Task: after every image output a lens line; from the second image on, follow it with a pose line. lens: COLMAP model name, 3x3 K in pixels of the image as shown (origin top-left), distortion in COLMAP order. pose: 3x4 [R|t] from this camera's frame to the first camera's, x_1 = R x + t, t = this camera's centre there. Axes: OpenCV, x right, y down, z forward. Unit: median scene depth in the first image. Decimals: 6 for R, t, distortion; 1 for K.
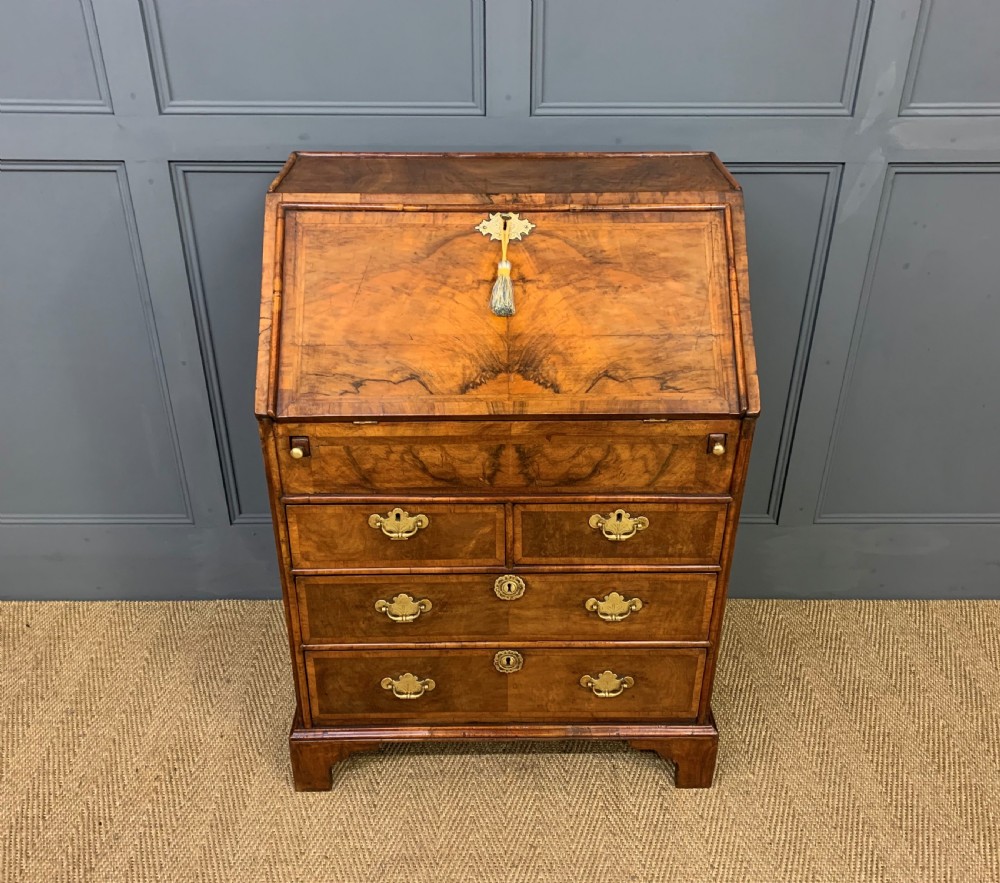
lens RADIAL K [[1002.6, 0, 501.7], [0, 1002.6, 467.0], [0, 0, 1]] dist [0.052251, 0.000000]
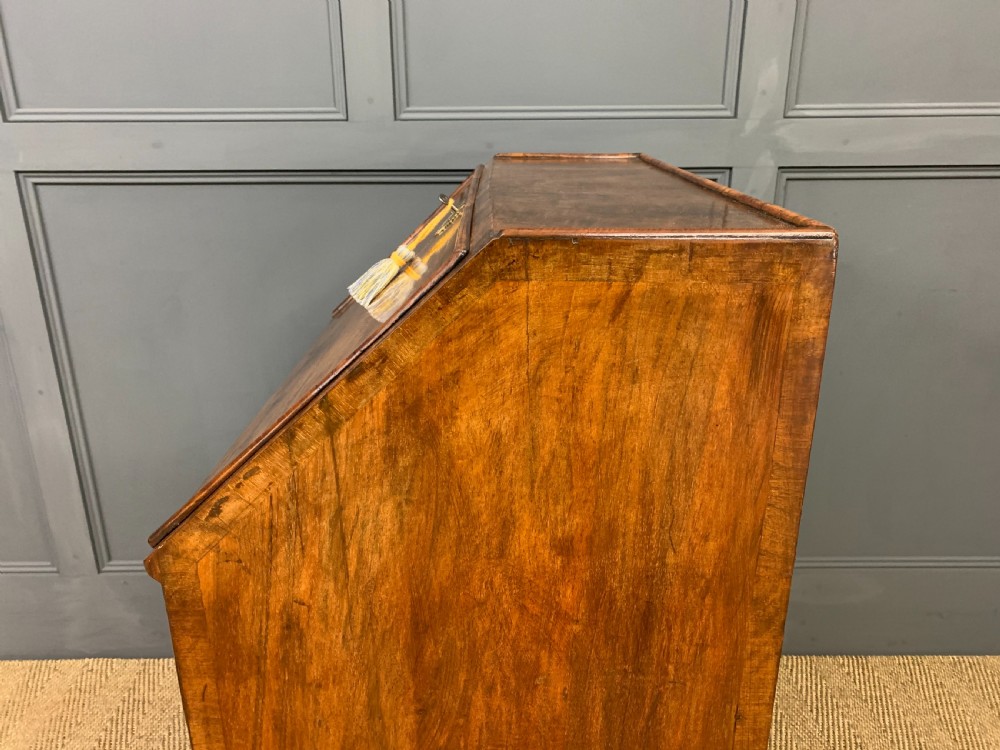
lens RADIAL K [[773.5, 0, 488.1], [0, 773.5, 374.9], [0, 0, 1]] dist [0.029544, -0.011659]
pose [[0.999858, -0.007755, -0.014966, 0.125127], [0.004481, 0.978220, -0.207520, 0.037886], [0.016249, 0.207424, 0.978116, 0.341086]]
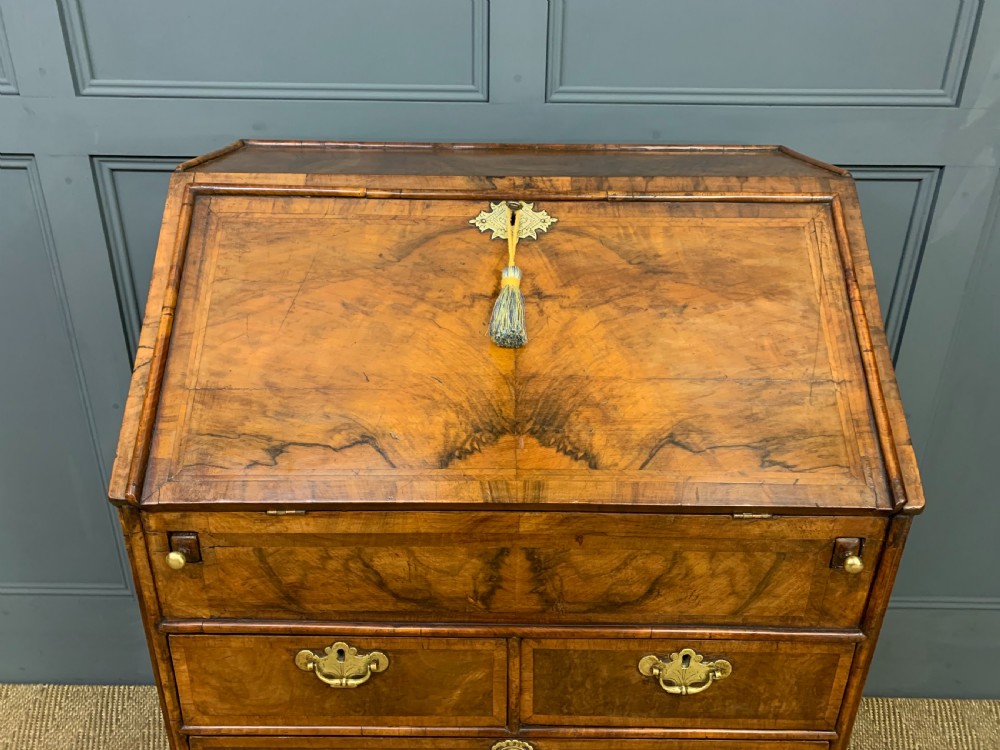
lens RADIAL K [[773.5, 0, 493.3], [0, 773.5, 374.6], [0, 0, 1]] dist [0.029544, -0.011659]
pose [[0.999829, 0.013042, -0.013146, -0.001549], [-0.014659, 0.991202, -0.131545, -0.056807], [0.011315, 0.131715, 0.991223, 0.428972]]
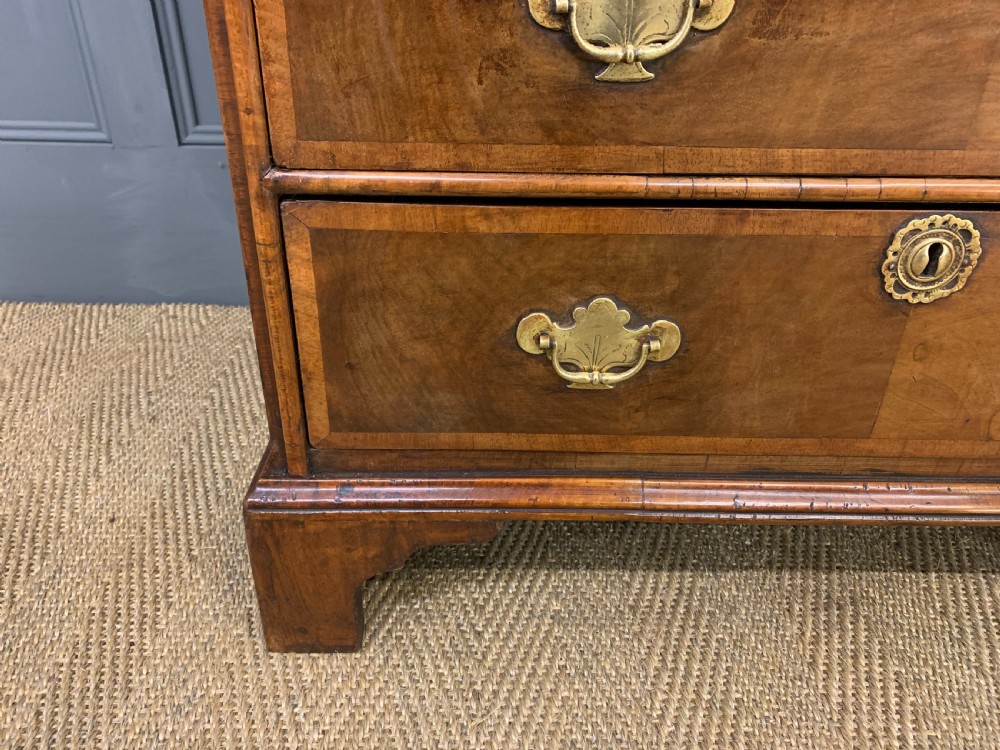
lens RADIAL K [[773.5, 0, 495.7], [0, 773.5, 378.6], [0, 0, 1]] dist [0.029544, -0.011659]
pose [[0.999857, 0.016750, 0.002513, -0.126296], [-0.016724, 0.999807, -0.010311, 0.231270], [-0.002686, 0.010268, 0.999944, 0.742586]]
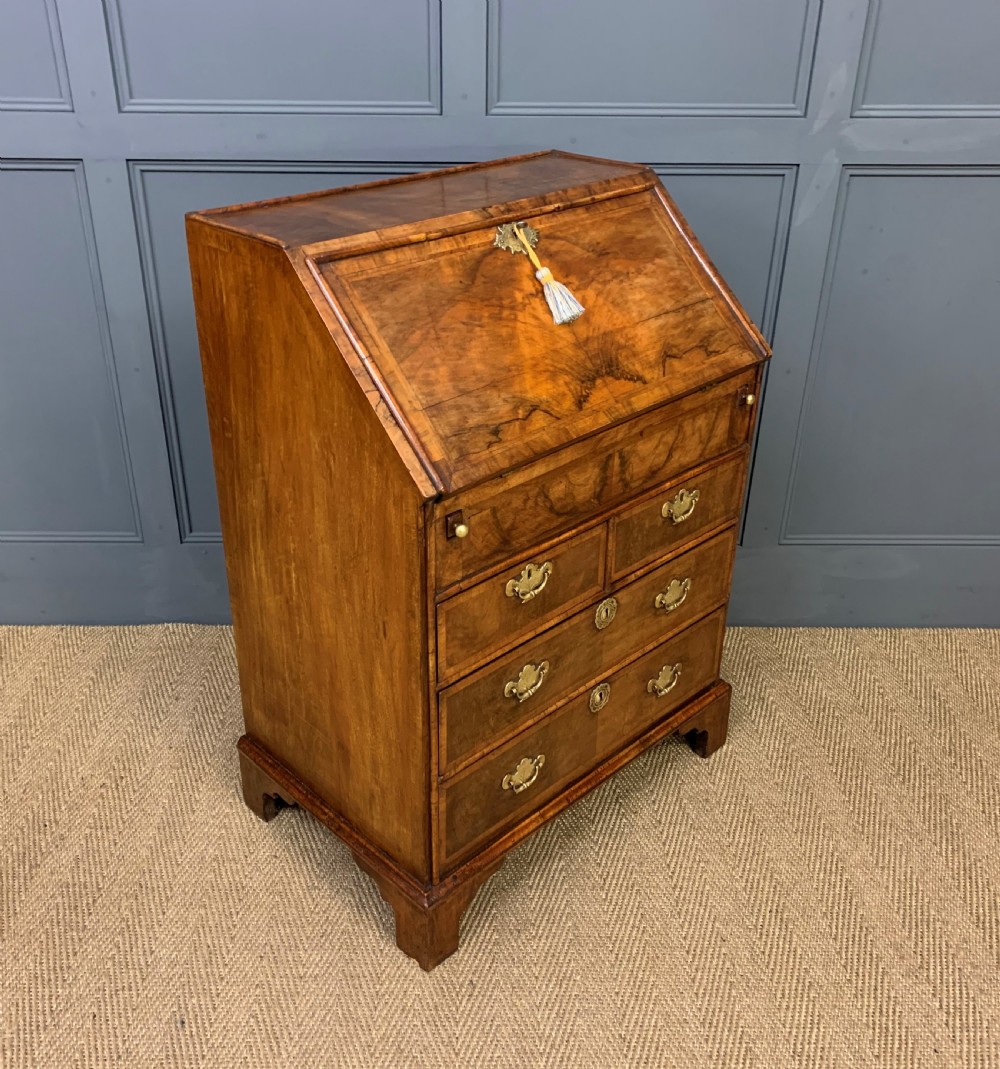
lens RADIAL K [[1105.9, 0, 470.3], [0, 1105.9, 527.2], [0, 0, 1]] dist [0.052178, 0.000000]
pose [[0.999993, 0.003476, -0.001330, 0.015540], [-0.003537, 0.998794, -0.048972, 0.118125], [0.001158, 0.048976, 0.998799, -0.091786]]
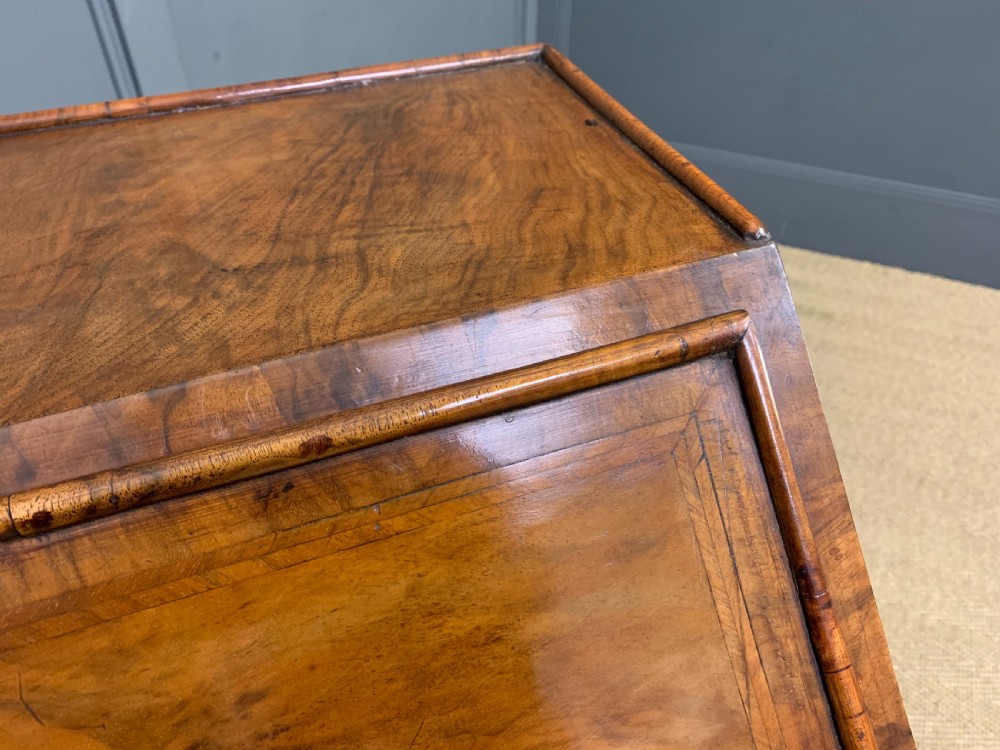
lens RADIAL K [[773.5, 0, 475.4], [0, 773.5, 383.8], [0, 0, 1]] dist [0.029544, -0.011659]
pose [[0.952398, -0.219199, 0.211871, 0.108302], [0.175542, 0.962523, 0.206722, -0.260154], [-0.249244, -0.159689, 0.955184, 0.742068]]
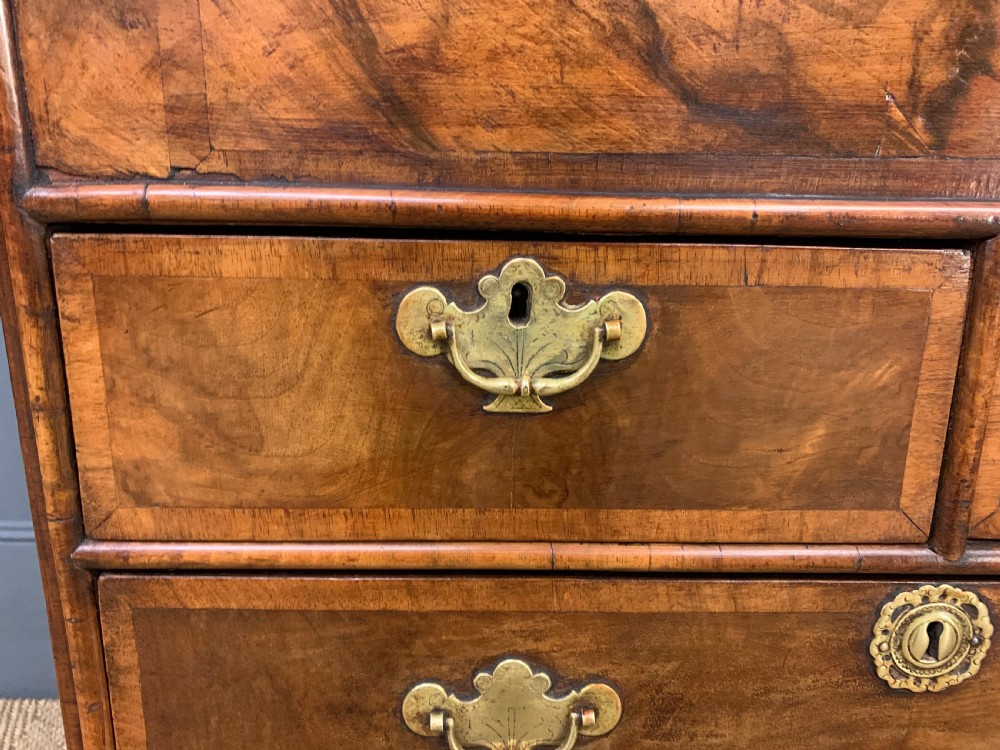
lens RADIAL K [[773.5, 0, 491.8], [0, 773.5, 364.5], [0, 0, 1]] dist [0.029544, -0.011659]
pose [[0.999929, 0.011869, -0.001072, -0.097939], [-0.011685, 0.958777, -0.283919, 0.103557], [-0.002342, 0.283911, 0.958848, 0.736038]]
